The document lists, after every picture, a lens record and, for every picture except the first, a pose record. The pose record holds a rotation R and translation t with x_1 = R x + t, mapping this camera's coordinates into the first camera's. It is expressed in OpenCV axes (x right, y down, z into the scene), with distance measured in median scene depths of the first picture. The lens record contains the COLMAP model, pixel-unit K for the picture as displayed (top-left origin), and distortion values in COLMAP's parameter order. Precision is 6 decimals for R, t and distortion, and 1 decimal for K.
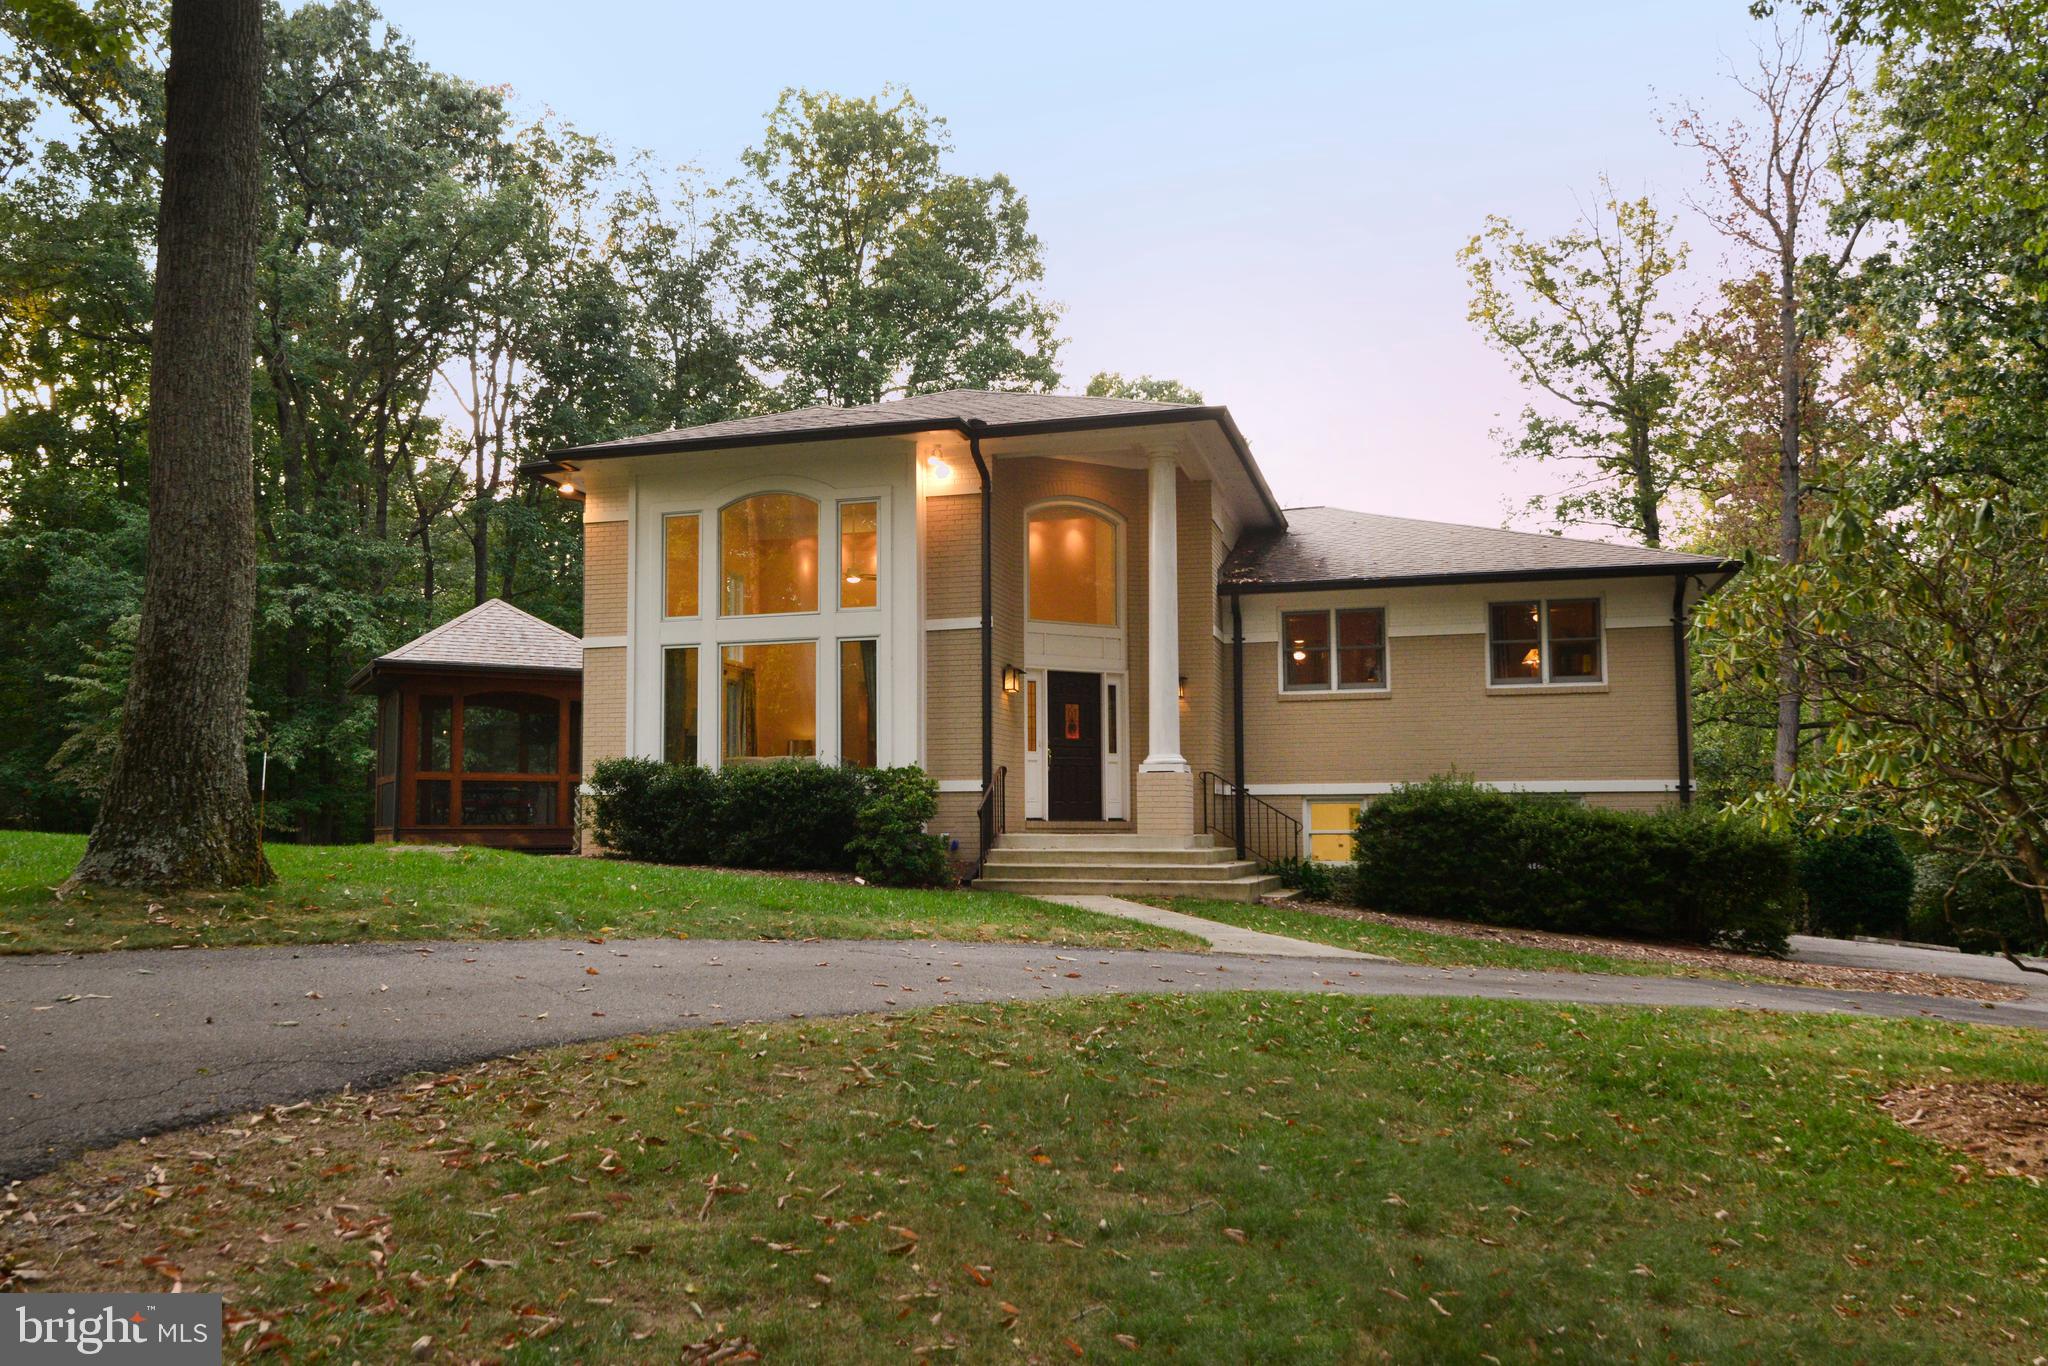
lens RADIAL K [[1595.5, 0, 1020.9], [0, 1595.5, 702.2], [0, 0, 1]] dist [0.010719, -0.002510]
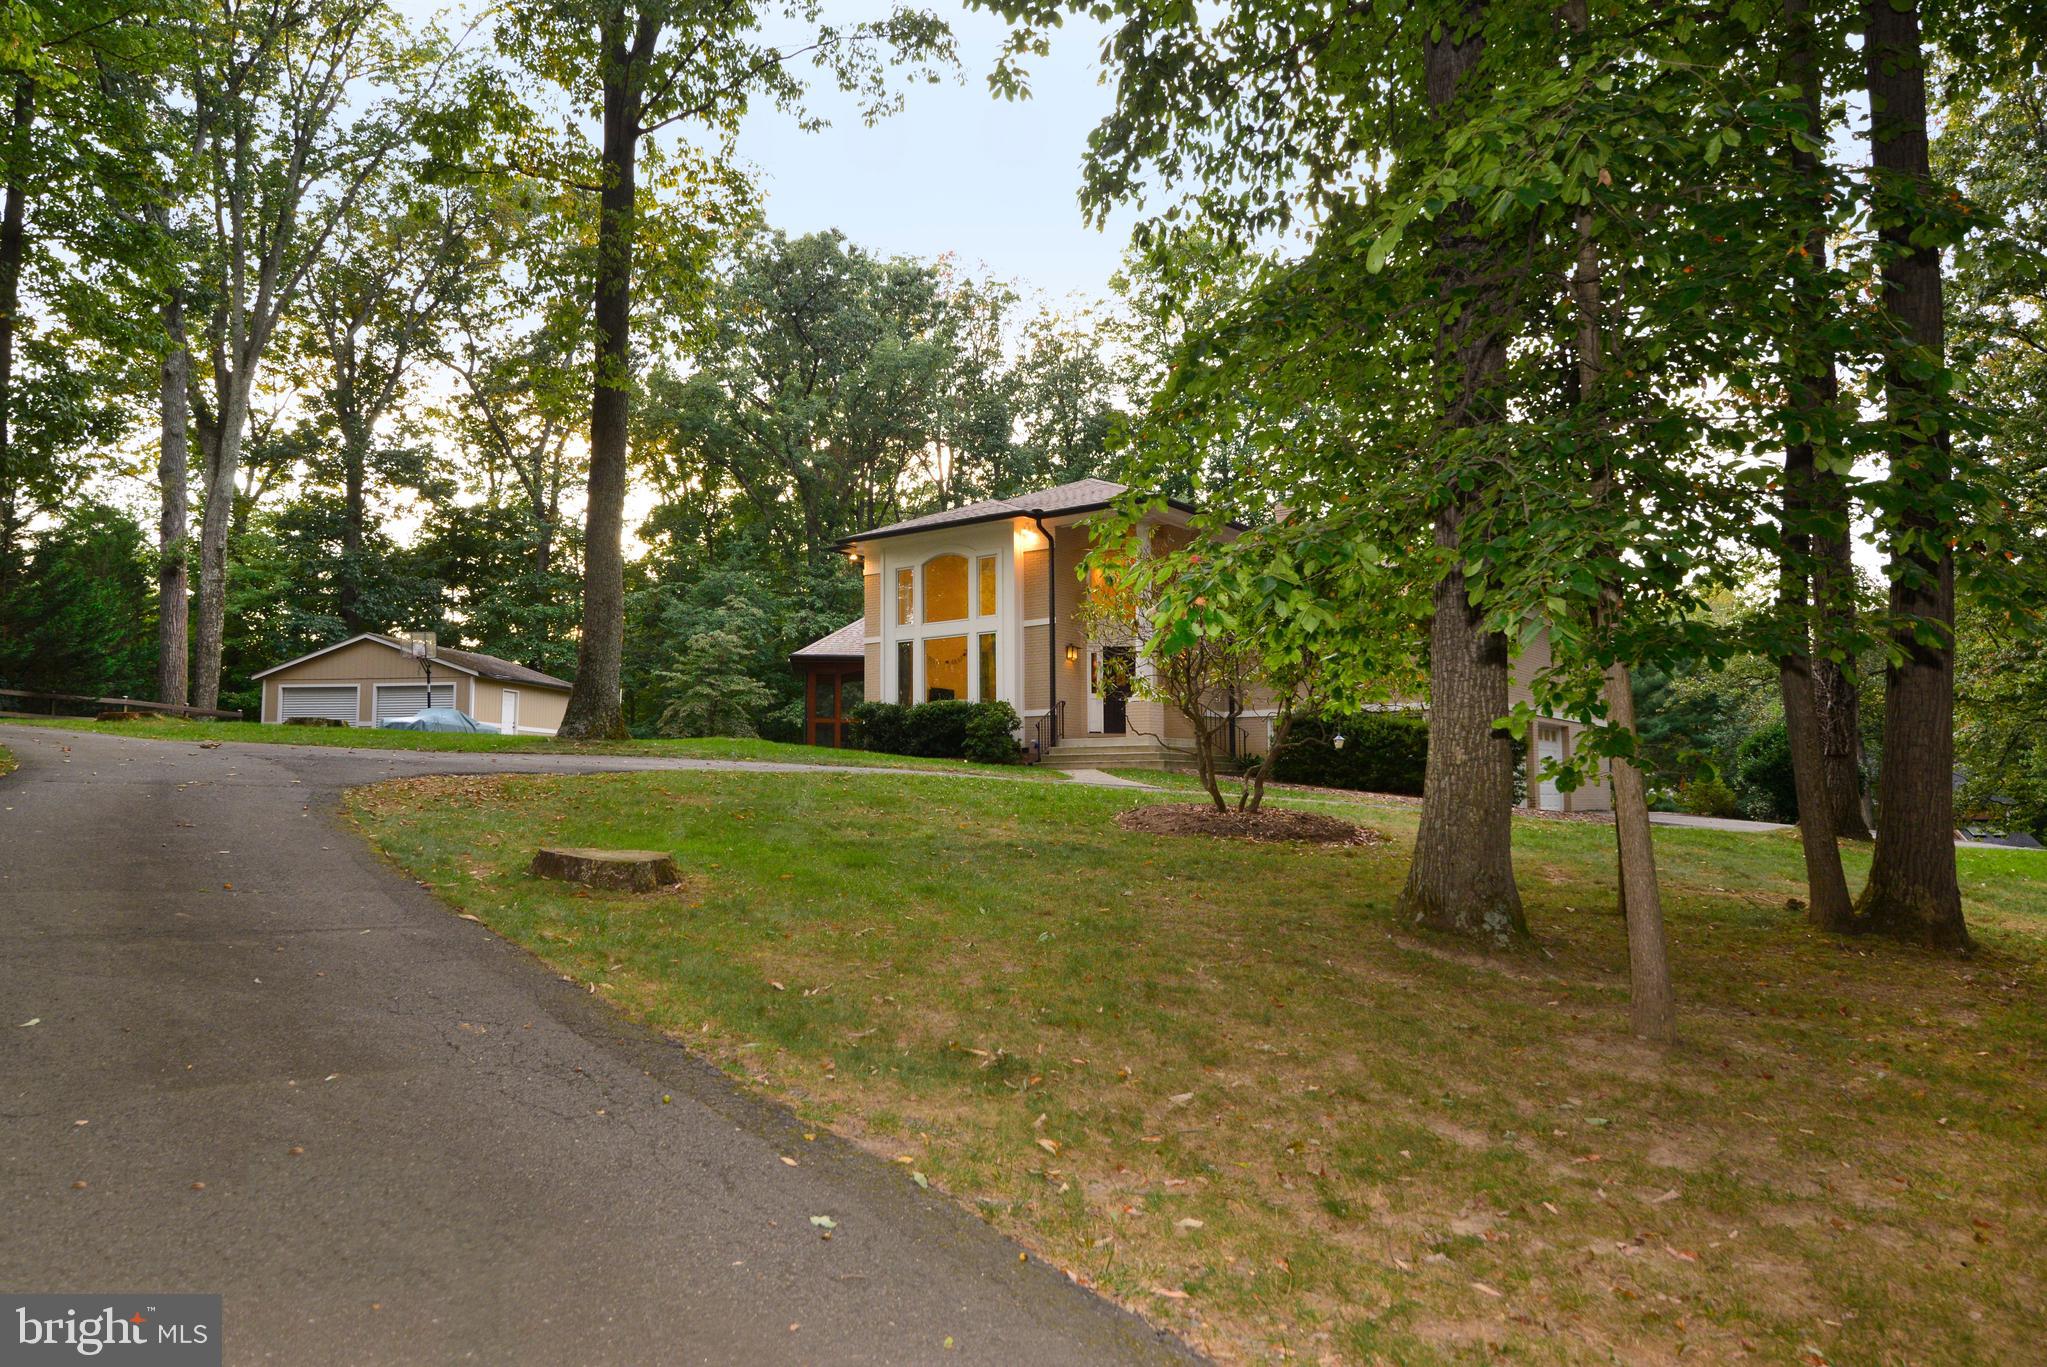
lens RADIAL K [[1369.3, 0, 1029.3], [0, 1369.3, 669.4], [0, 0, 1]] dist [0.010208, 0.003085]
pose [[0.943810, -0.033433, -0.328792, 0.439034], [0.030228, 0.999433, -0.014856, 0.025548], [0.329102, 0.004083, 0.944286, -0.438657]]
